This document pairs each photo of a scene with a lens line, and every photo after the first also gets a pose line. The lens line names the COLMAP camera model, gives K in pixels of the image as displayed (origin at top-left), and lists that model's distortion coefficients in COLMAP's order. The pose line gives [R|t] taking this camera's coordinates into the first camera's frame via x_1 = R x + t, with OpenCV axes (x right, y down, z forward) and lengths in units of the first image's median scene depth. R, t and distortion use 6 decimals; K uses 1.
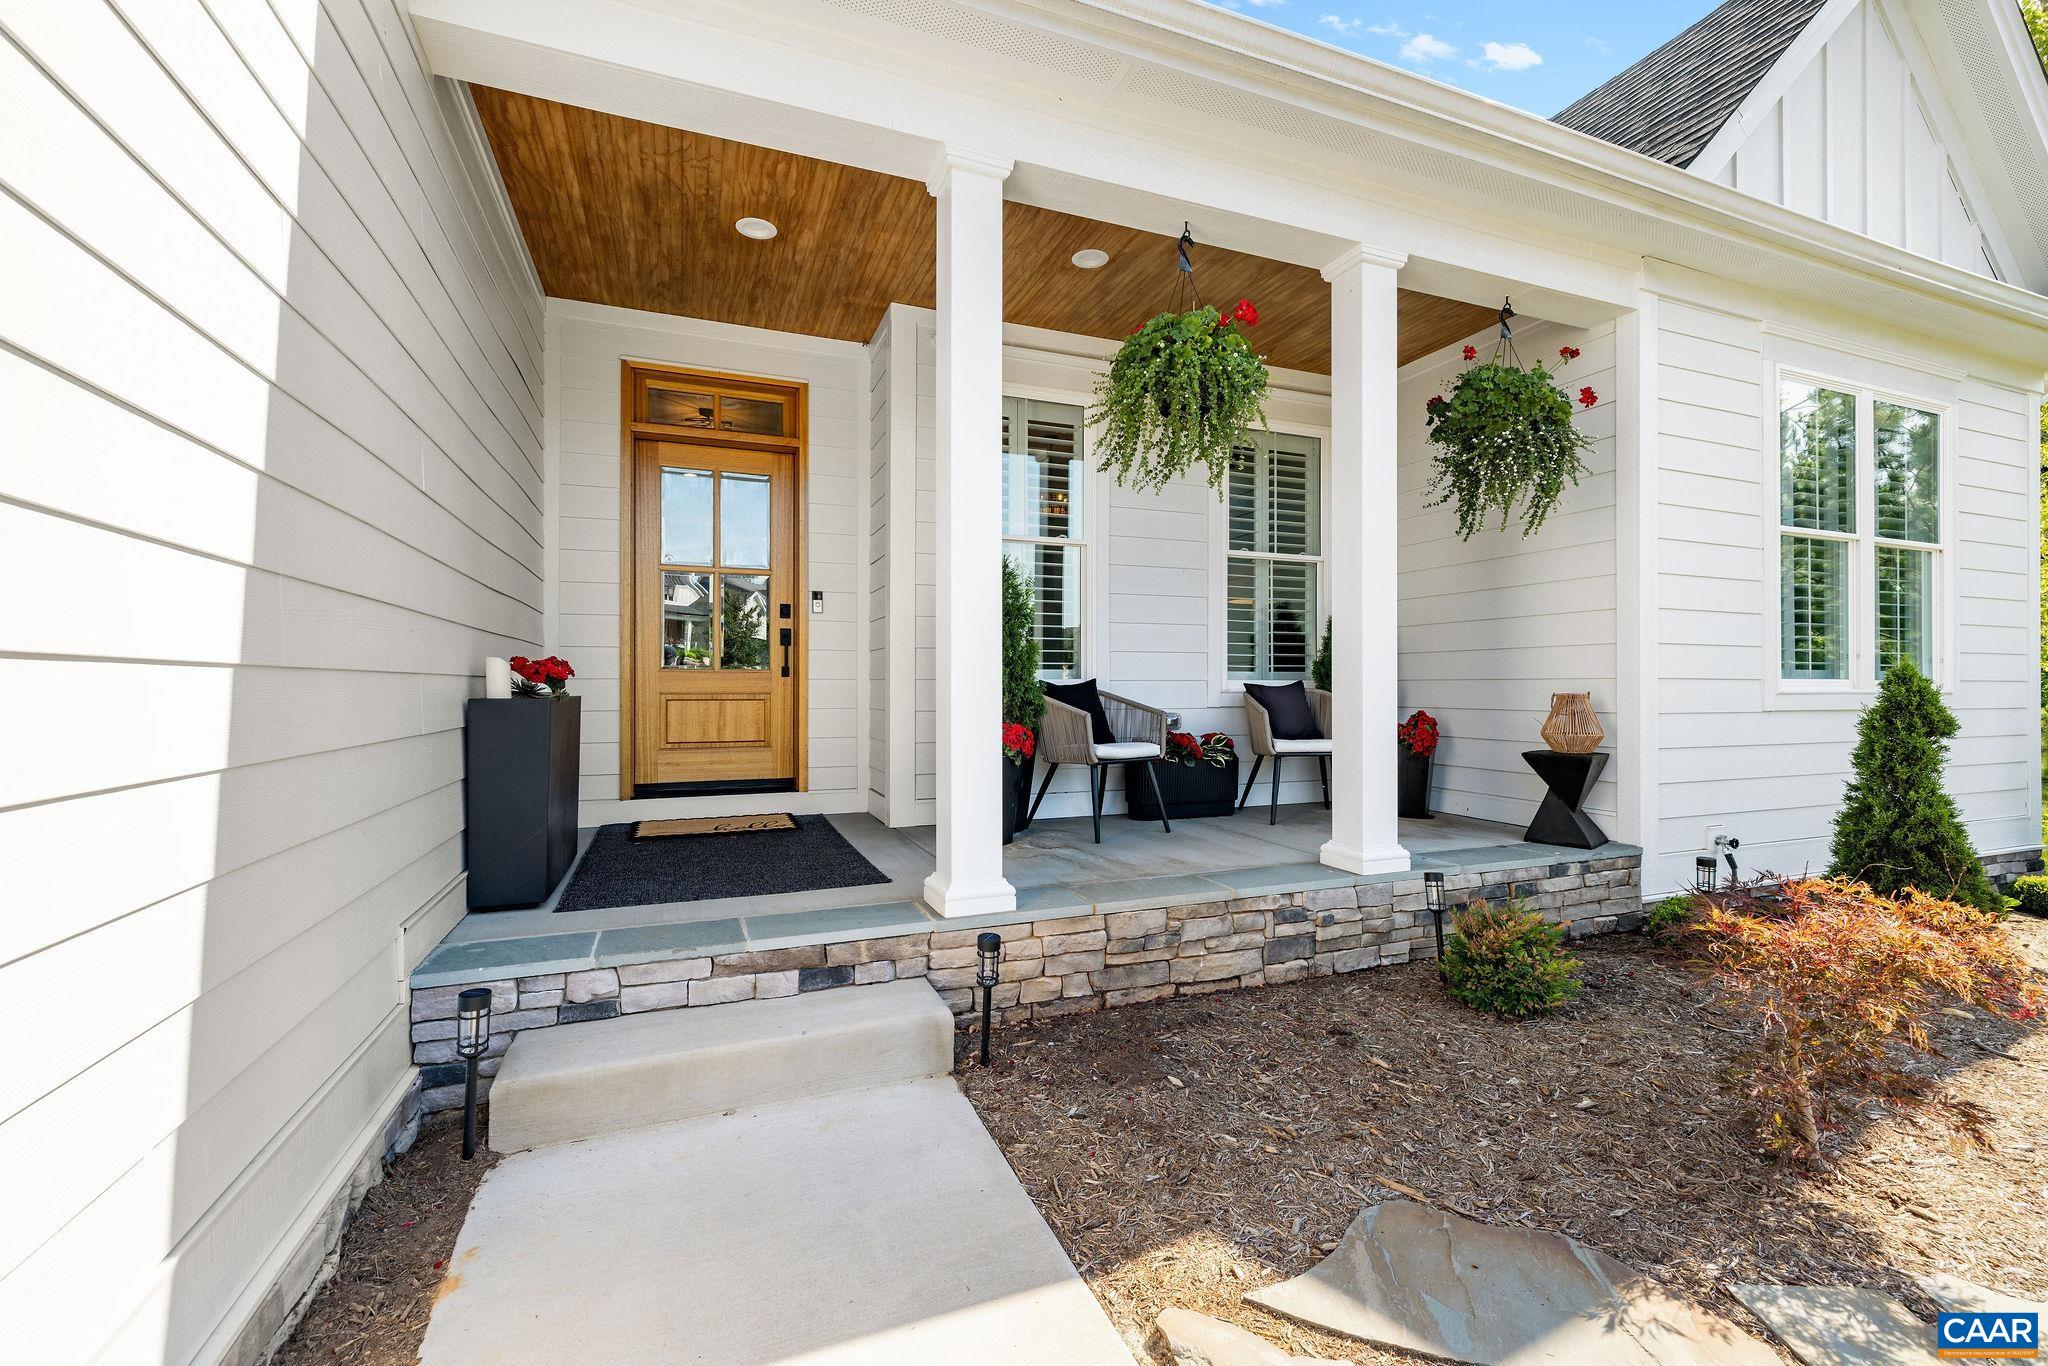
lens RADIAL K [[849.2, 0, 1020.1], [0, 849.2, 675.6], [0, 0, 1]] dist [0.013647, 0.000070]
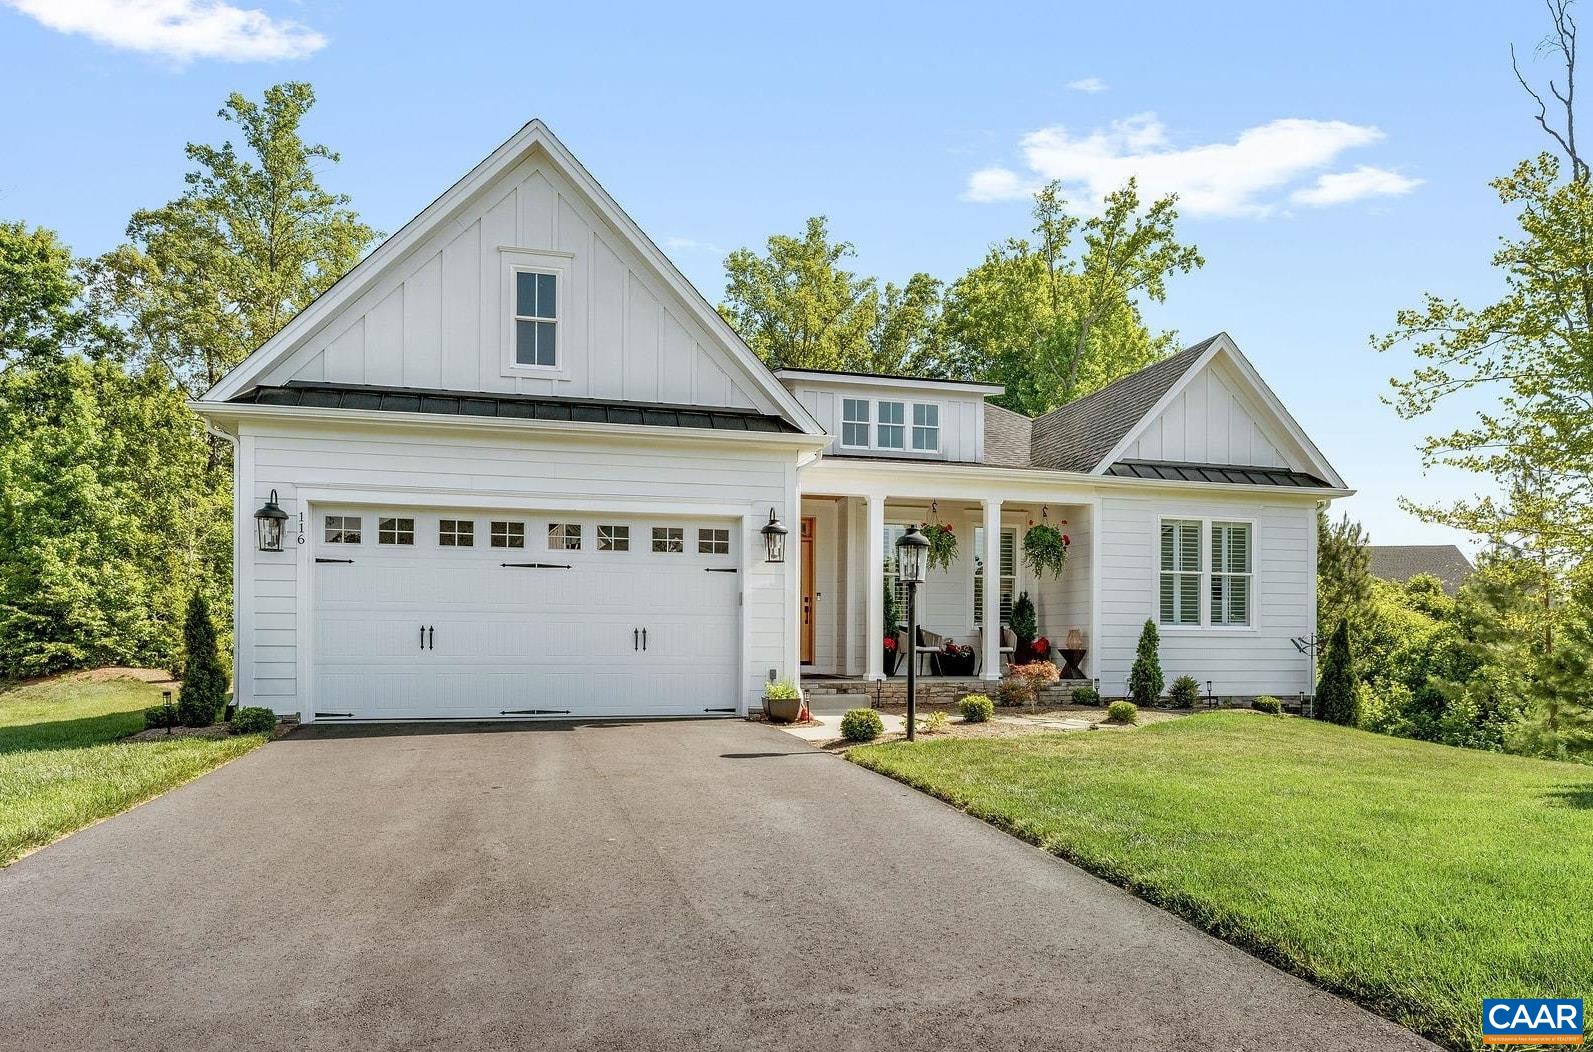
lens RADIAL K [[836.9, 0, 801.4], [0, 836.9, 634.7], [0, 0, 1]] dist [-0.005194, -0.000749]
pose [[0.990470, 0.005165, -0.137631, 0.093749], [-0.003736, 0.999936, 0.010644, 0.010653], [0.137677, -0.010028, 0.990426, -1.982089]]
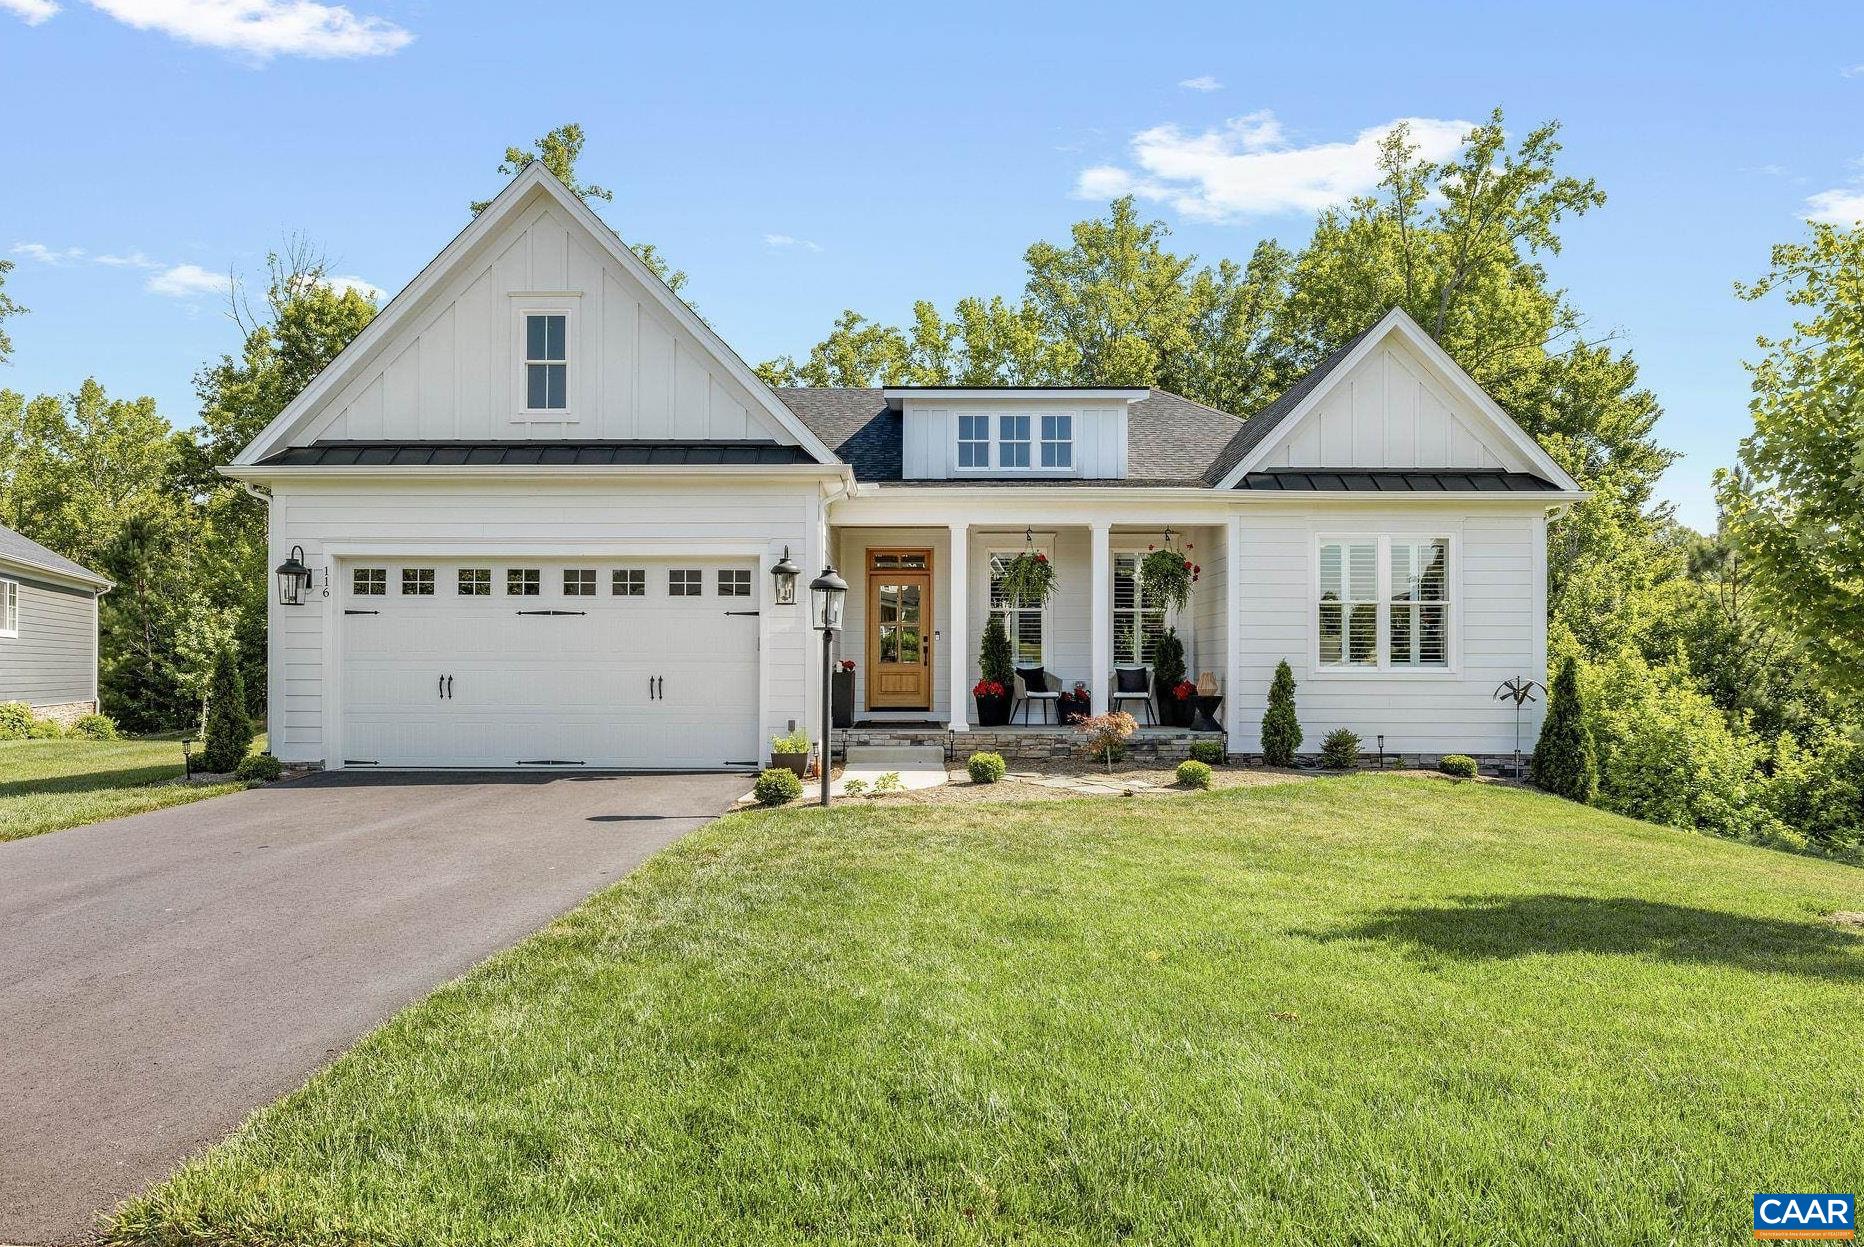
lens RADIAL K [[925.6, 0, 924.2], [0, 925.6, 658.5], [0, 0, 1]] dist [-0.001087, -0.000005]
pose [[0.938675, -0.002804, -0.344792, 0.772480], [0.002750, 0.999996, -0.000646, -0.020981], [0.344793, -0.000342, 0.938679, -1.816578]]
